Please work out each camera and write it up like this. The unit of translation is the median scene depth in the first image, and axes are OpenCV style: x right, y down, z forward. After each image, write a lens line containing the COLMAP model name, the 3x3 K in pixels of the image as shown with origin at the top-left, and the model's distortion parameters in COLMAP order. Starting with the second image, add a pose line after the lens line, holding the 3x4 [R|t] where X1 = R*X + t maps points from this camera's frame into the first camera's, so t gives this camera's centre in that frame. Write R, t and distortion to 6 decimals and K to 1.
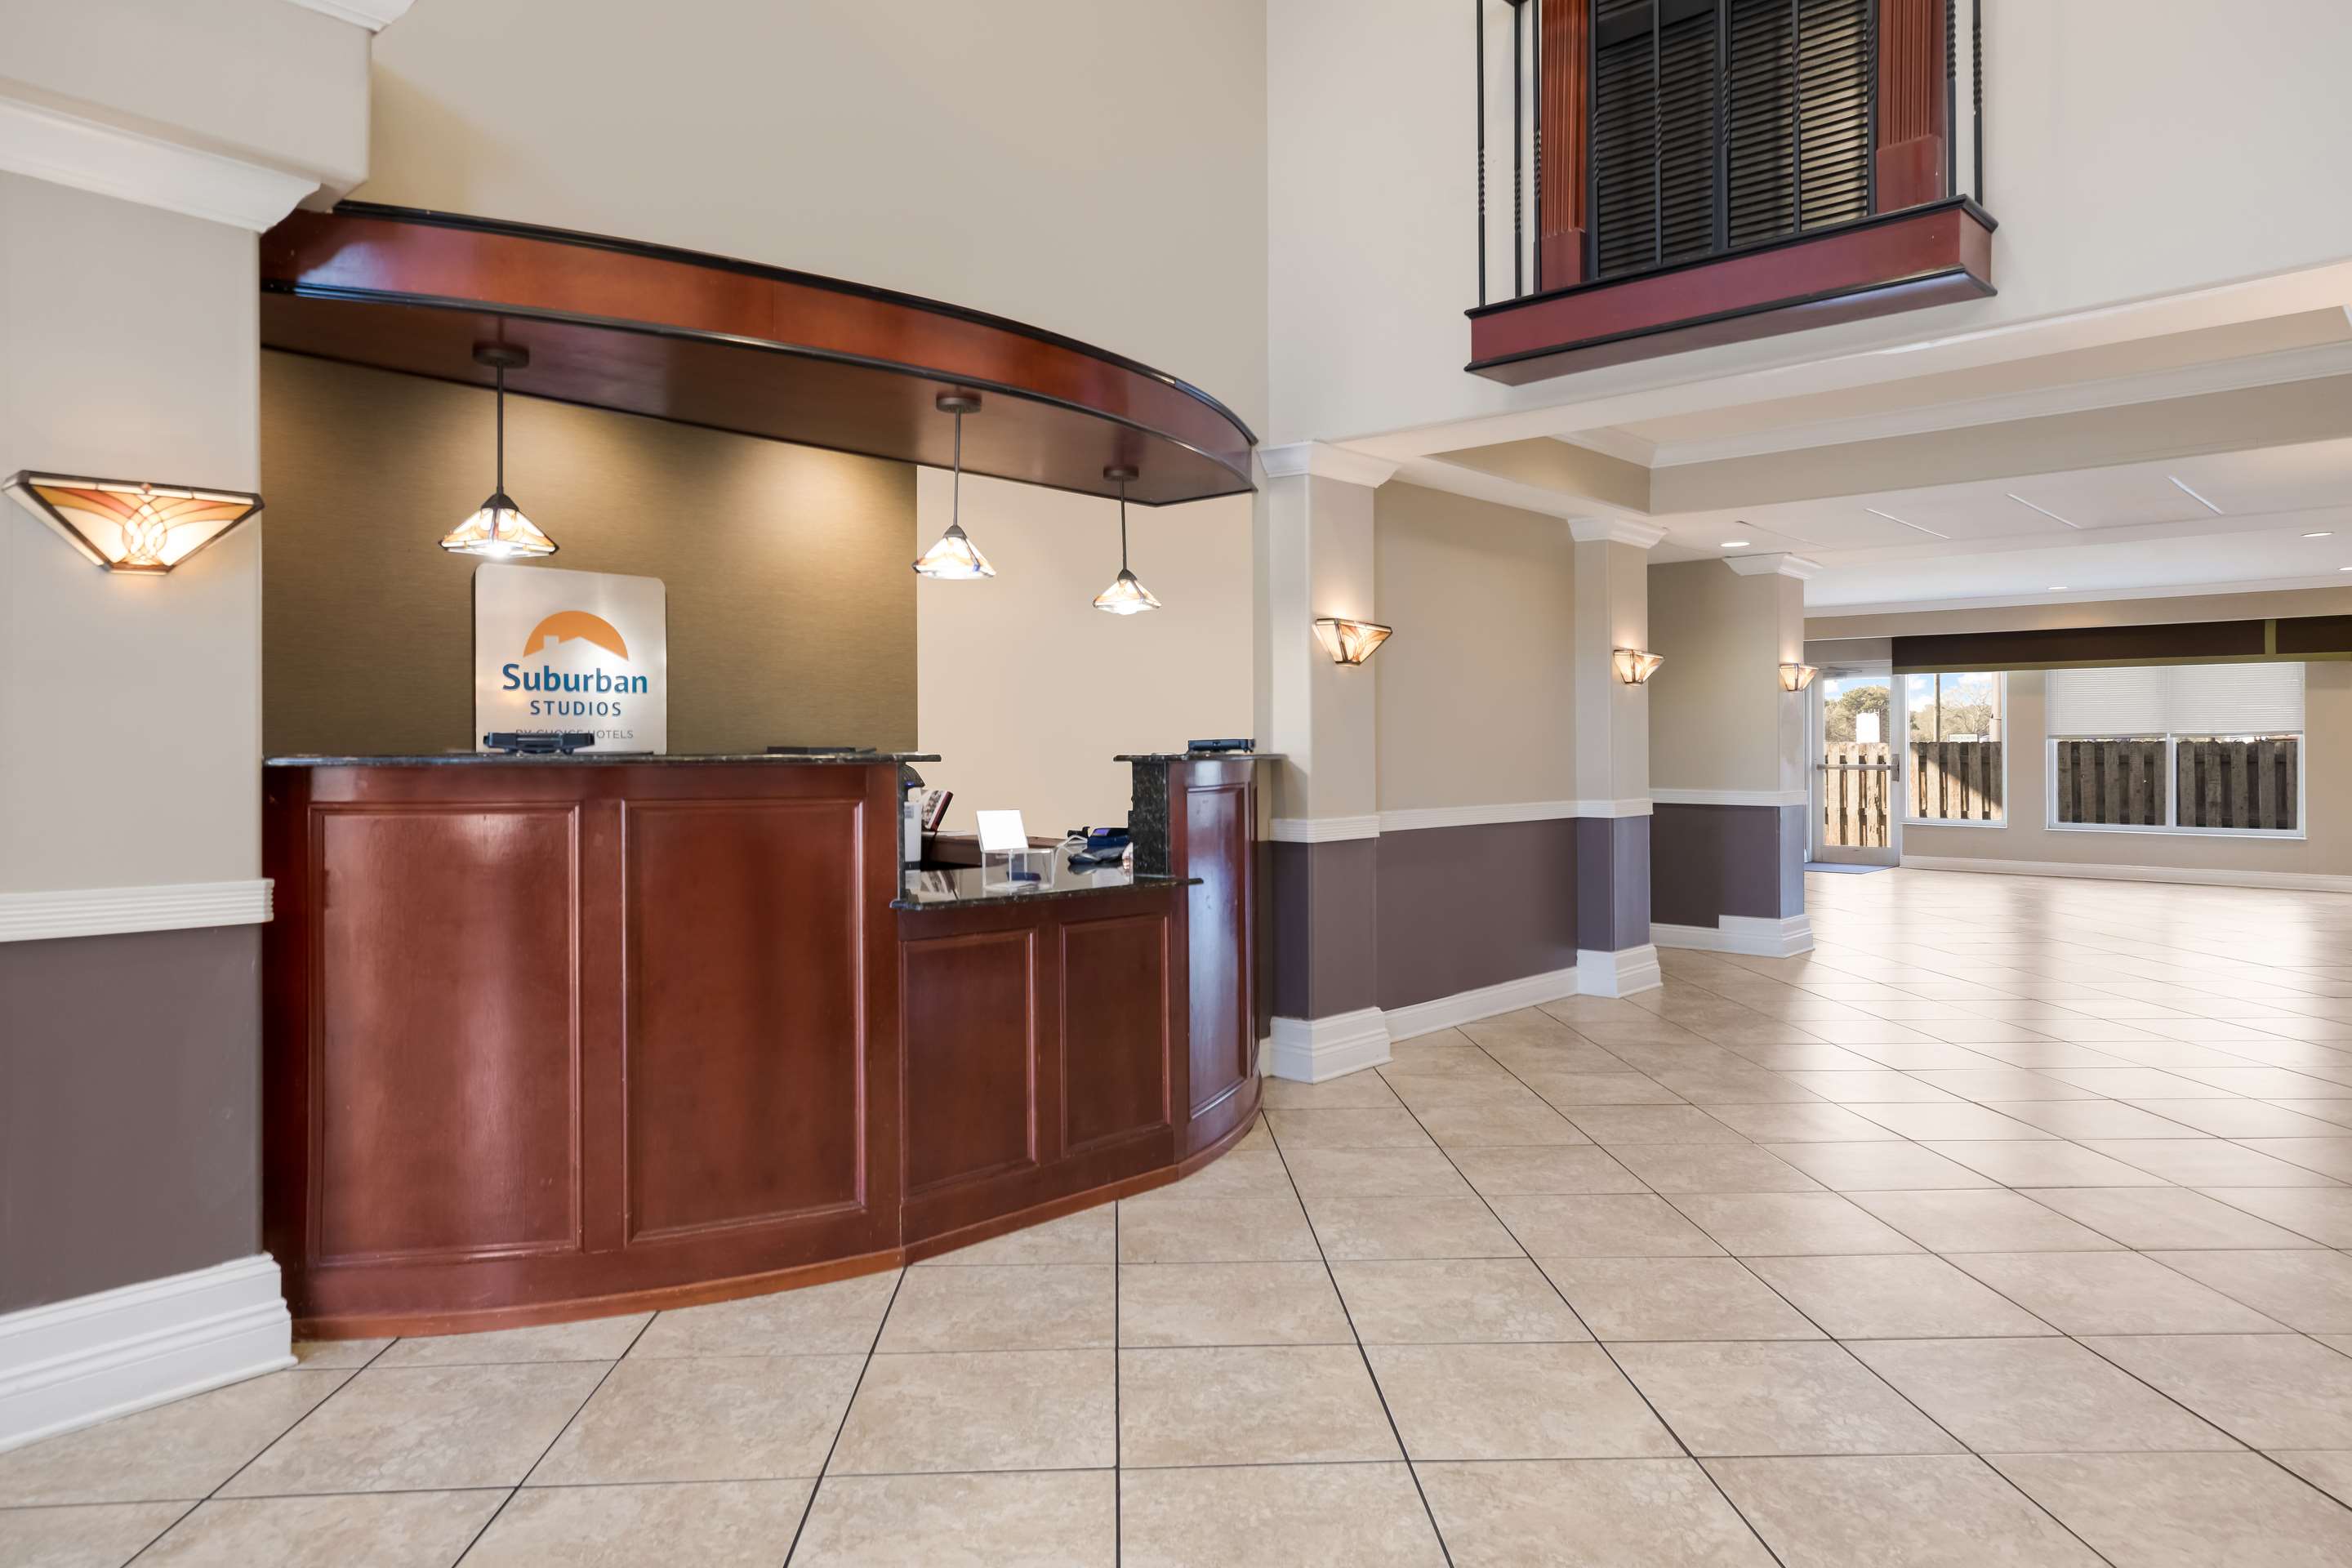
lens RADIAL K [[1511.9, 0, 1177.6], [0, 1511.9, 766.5], [0, 0, 1]] dist [0.004841, 0.002029]
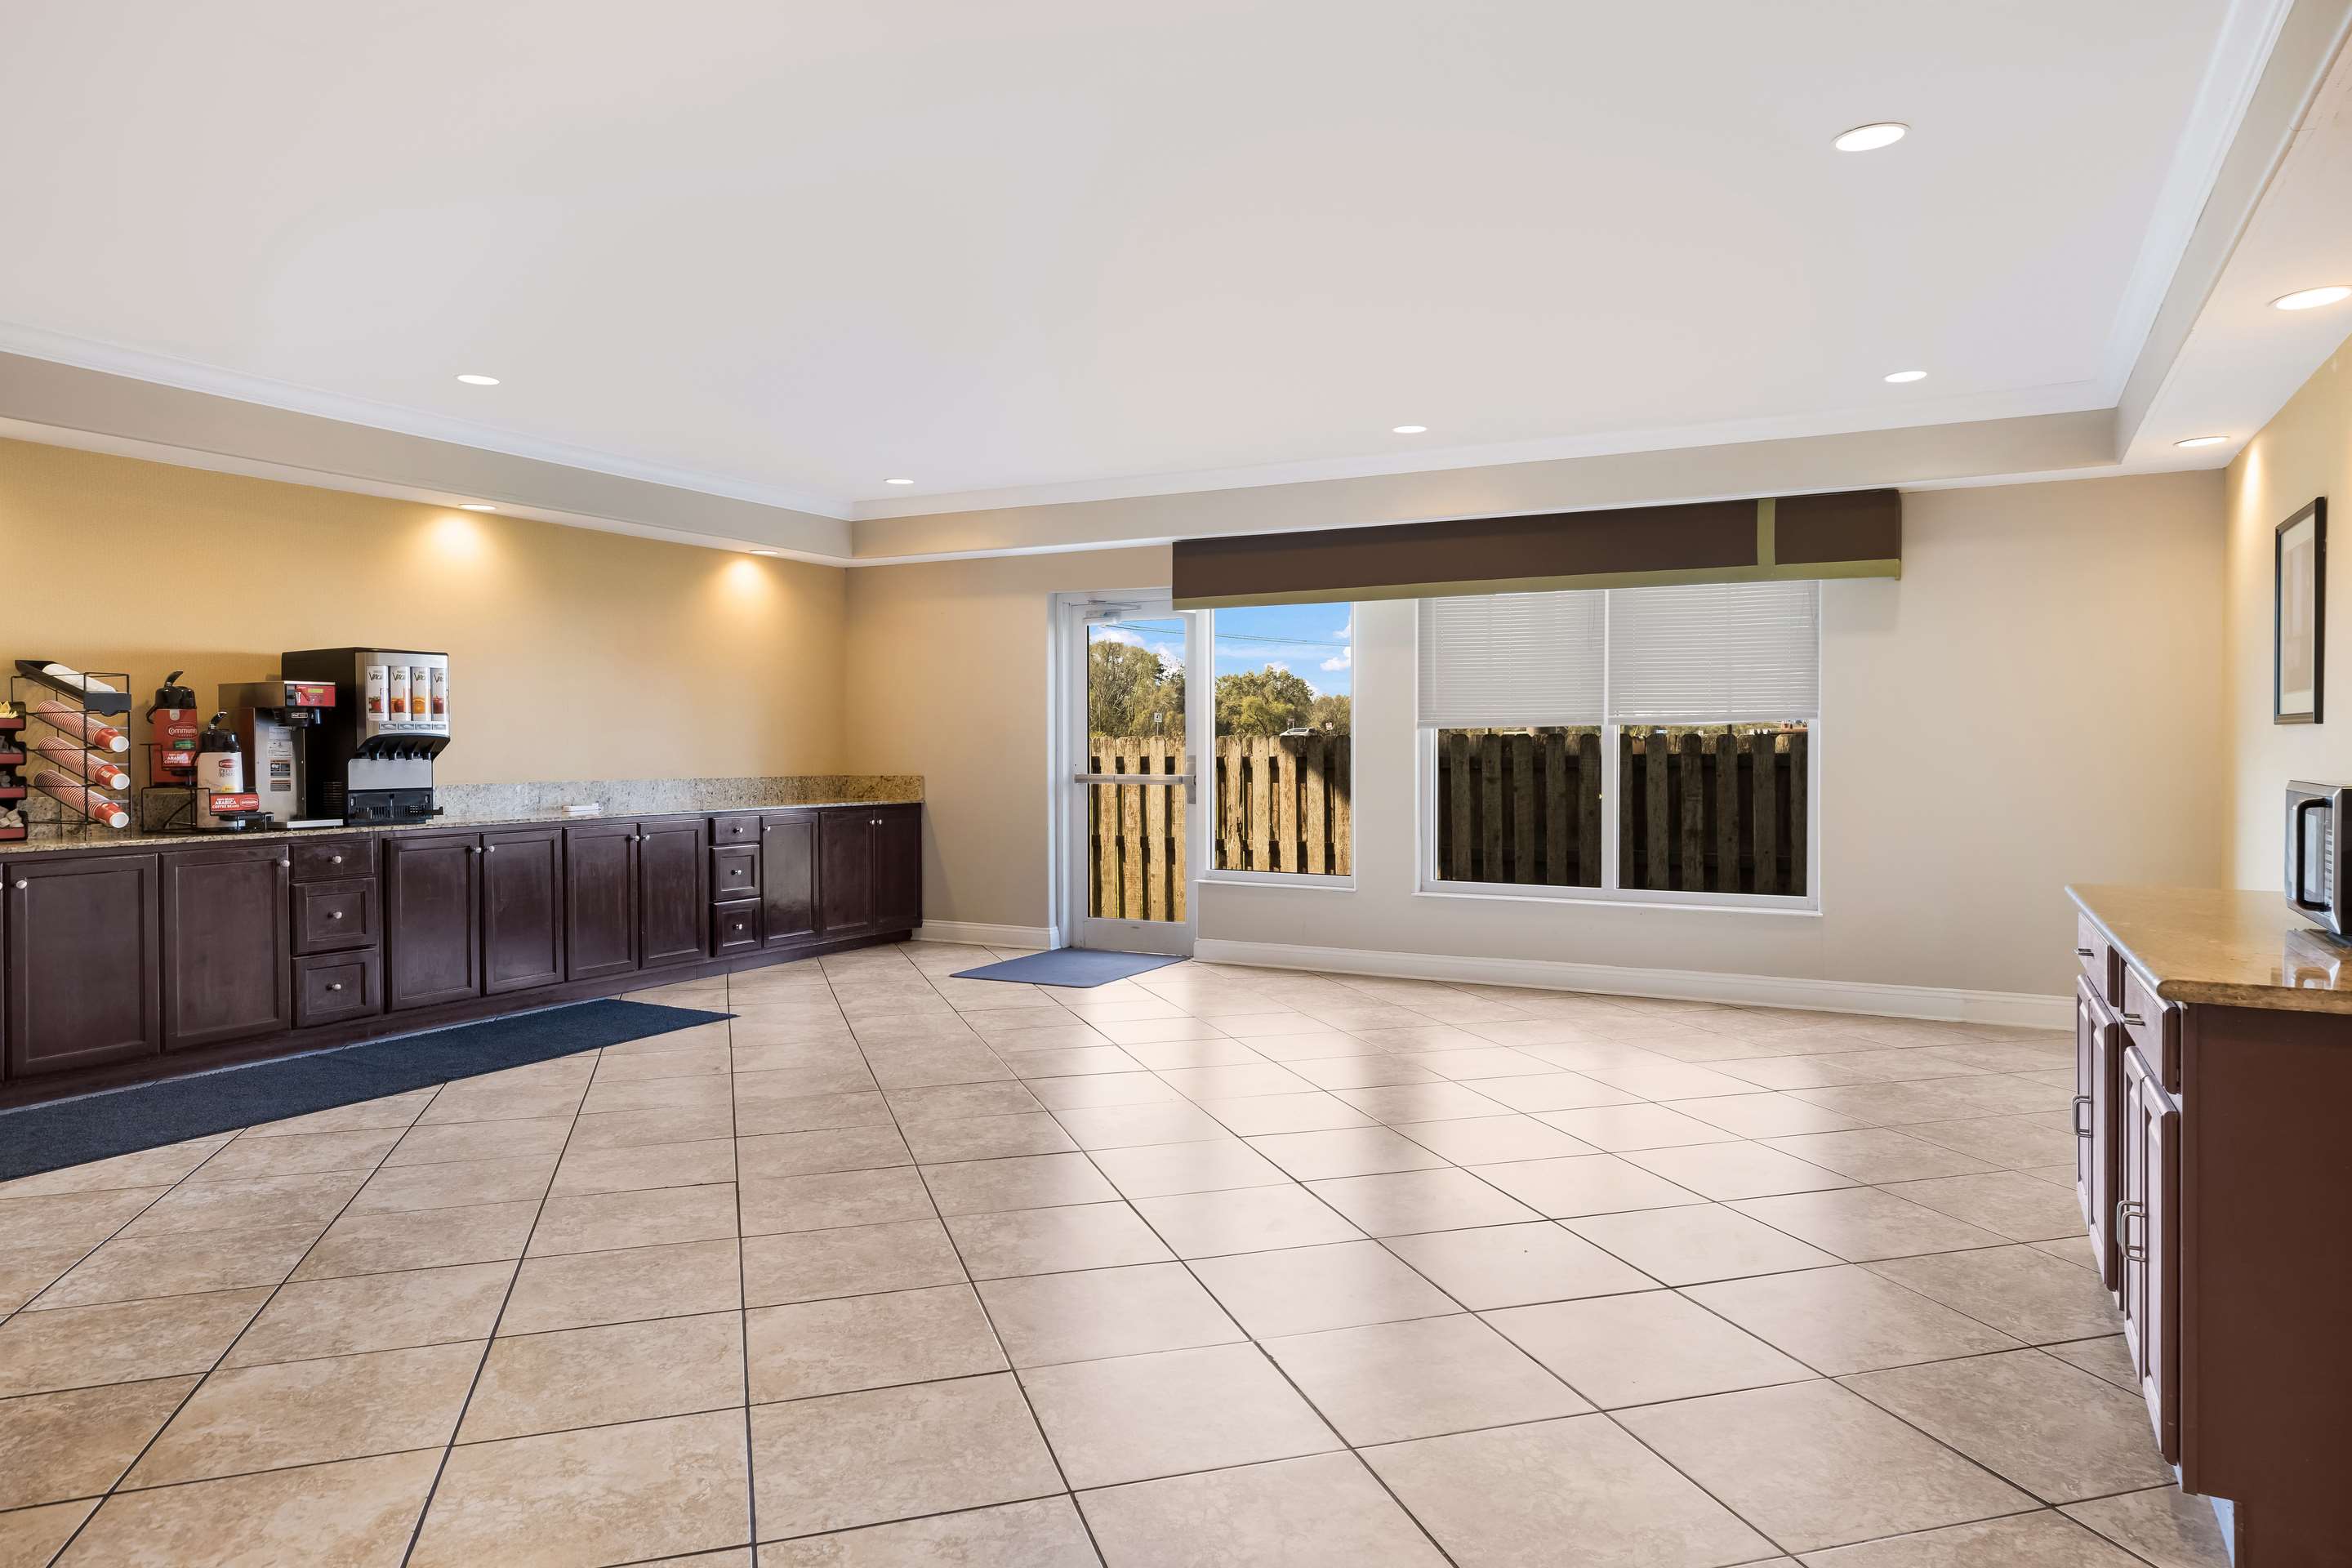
lens RADIAL K [[1547.1, 0, 1175.9], [0, 1547.1, 777.0], [0, 0, 1]] dist [0.017660, 0.000173]
pose [[0.967185, -0.007315, 0.253970, 0.348424], [0.005532, 0.999955, 0.007731, -0.005859], [-0.254015, -0.006073, 0.967181, 0.480309]]
